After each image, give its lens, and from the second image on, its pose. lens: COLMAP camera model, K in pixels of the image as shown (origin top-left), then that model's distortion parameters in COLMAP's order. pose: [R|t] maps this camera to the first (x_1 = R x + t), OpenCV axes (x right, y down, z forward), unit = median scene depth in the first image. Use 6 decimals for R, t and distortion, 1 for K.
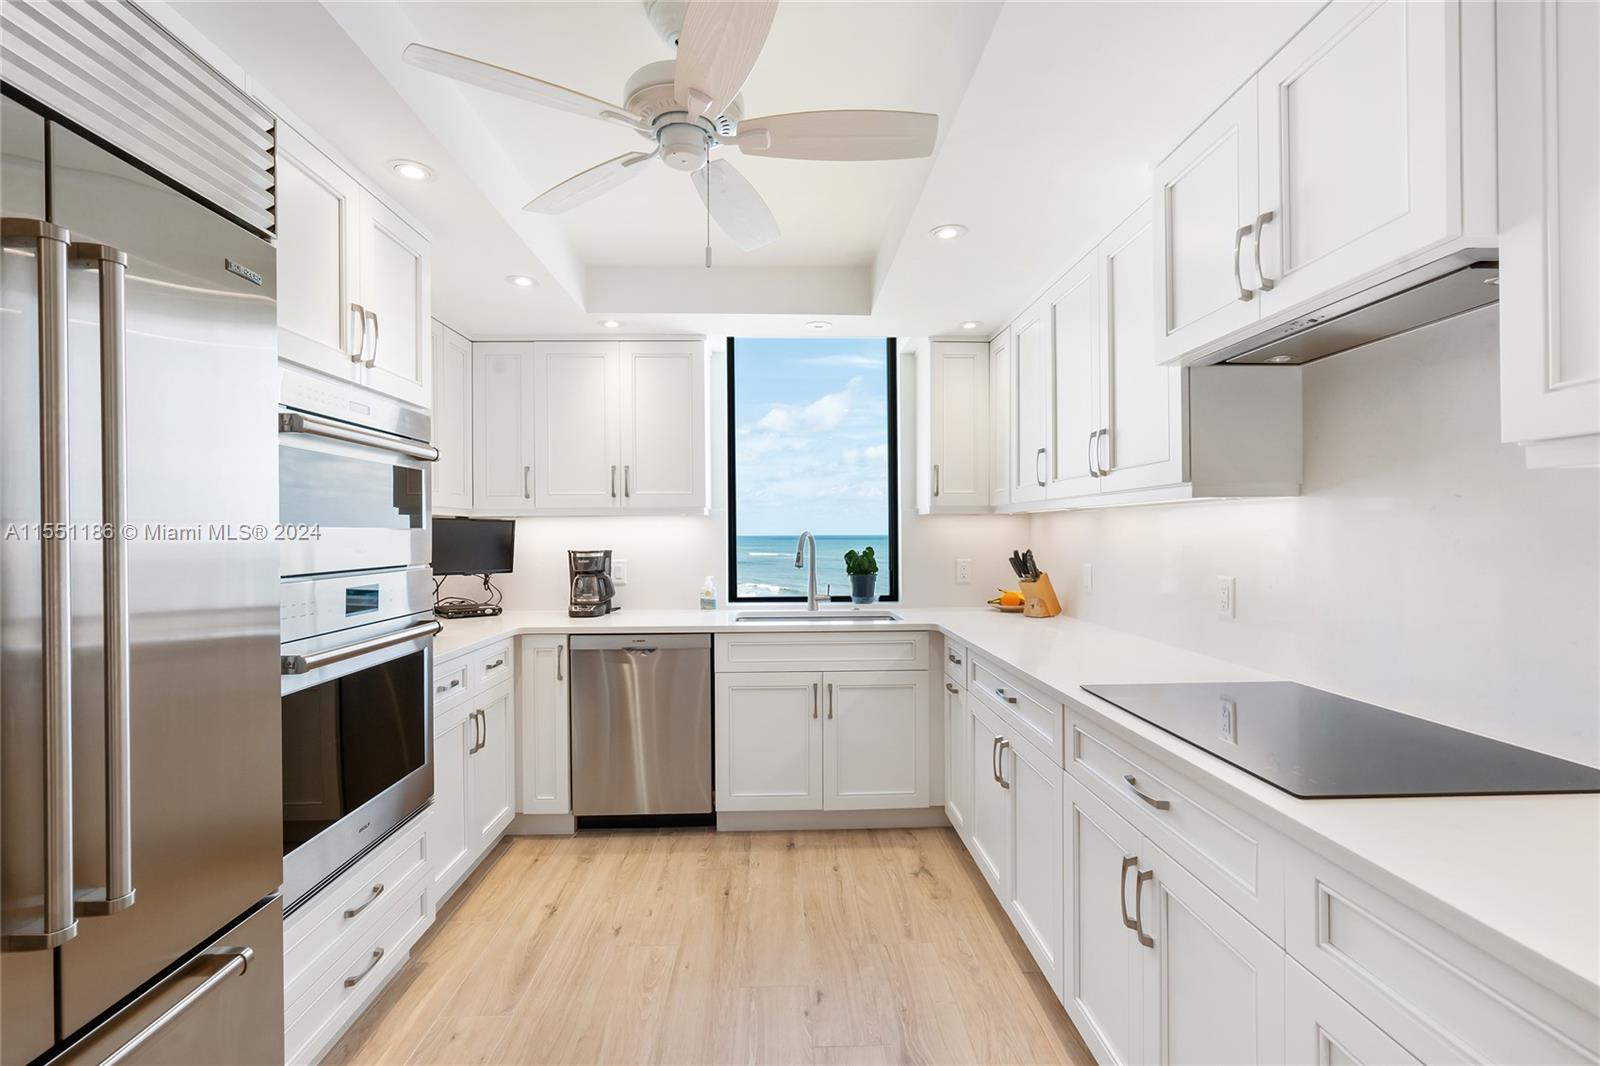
lens RADIAL K [[741.4, 0, 792.8], [0, 741.4, 546.5], [0, 0, 1]] dist [-0.002001, 0.000381]
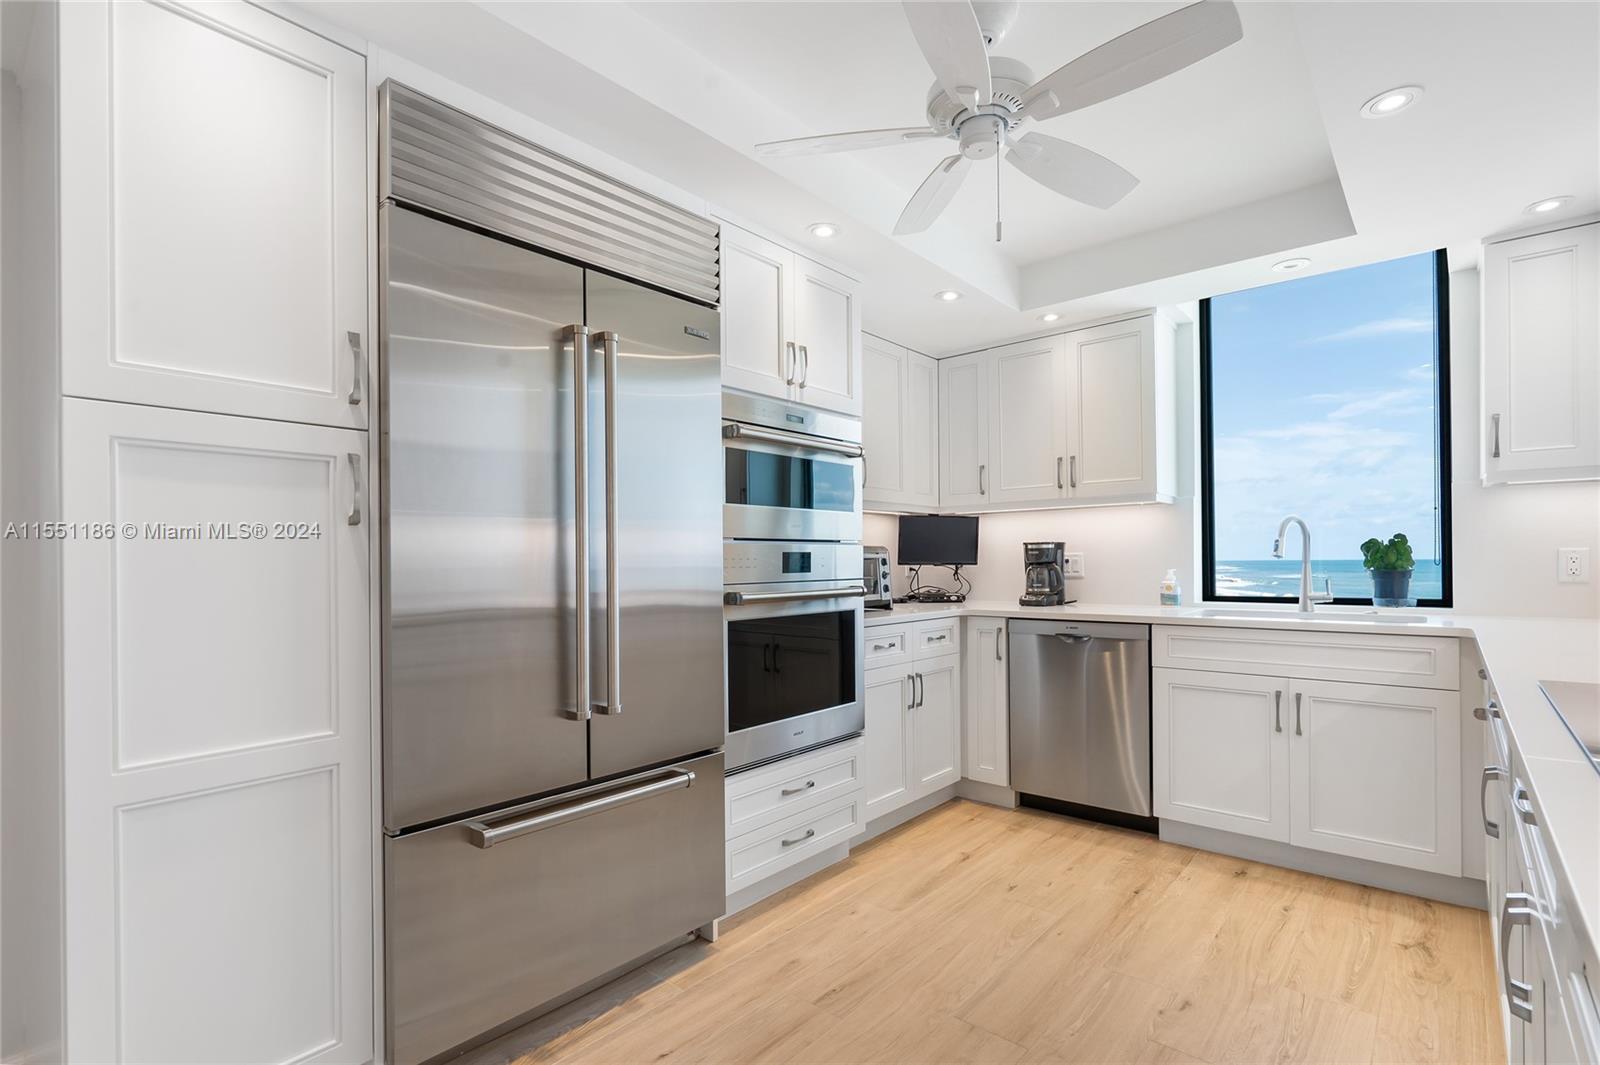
lens RADIAL K [[756.2, 0, 797.7], [0, 756.2, 576.1], [0, 0, 1]] dist [-0.000699, 0.000761]
pose [[0.735936, 0.010923, -0.676963, 0.211661], [-0.008088, 0.999940, 0.007342, 0.052842], [0.677003, 0.000072, 0.735980, -0.003911]]
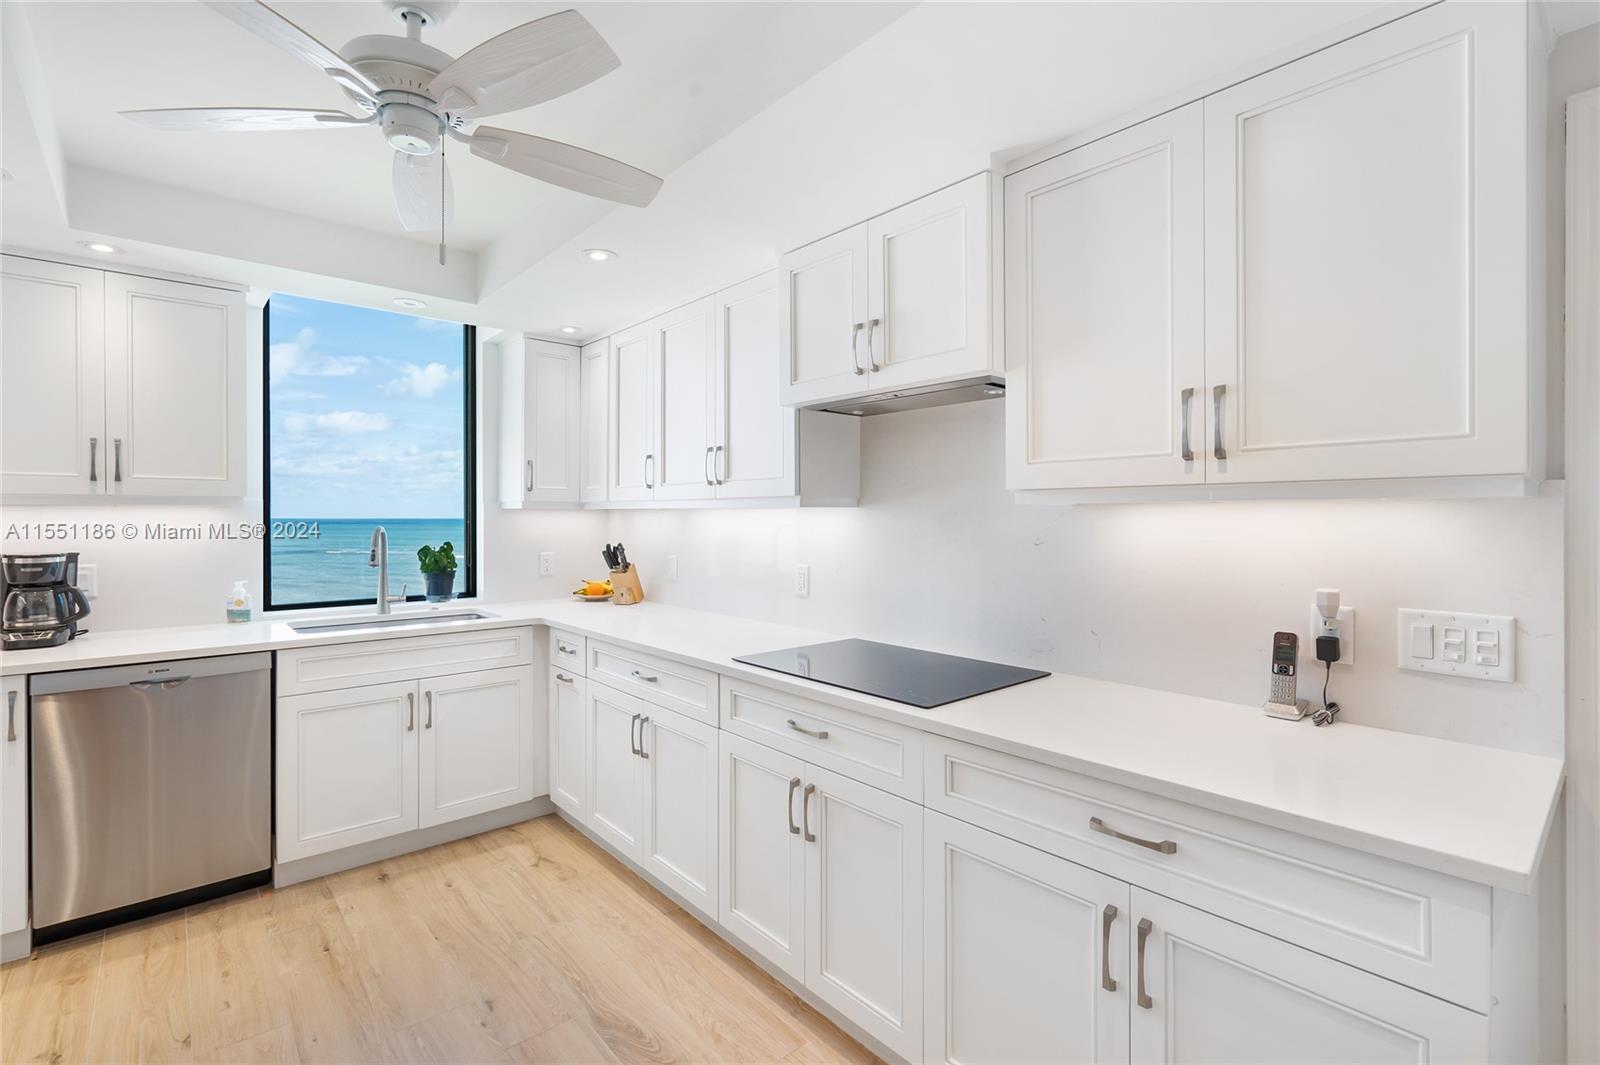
lens RADIAL K [[747.1, 0, 800.0], [0, 747.1, 532.5], [0, 0, 1]] dist [0.001267, 0.000474]
pose [[0.769678, -0.007198, 0.638392, -0.190525], [0.005408, 0.999974, 0.004755, -0.016076], [-0.638410, -0.000208, 0.769696, -0.019653]]
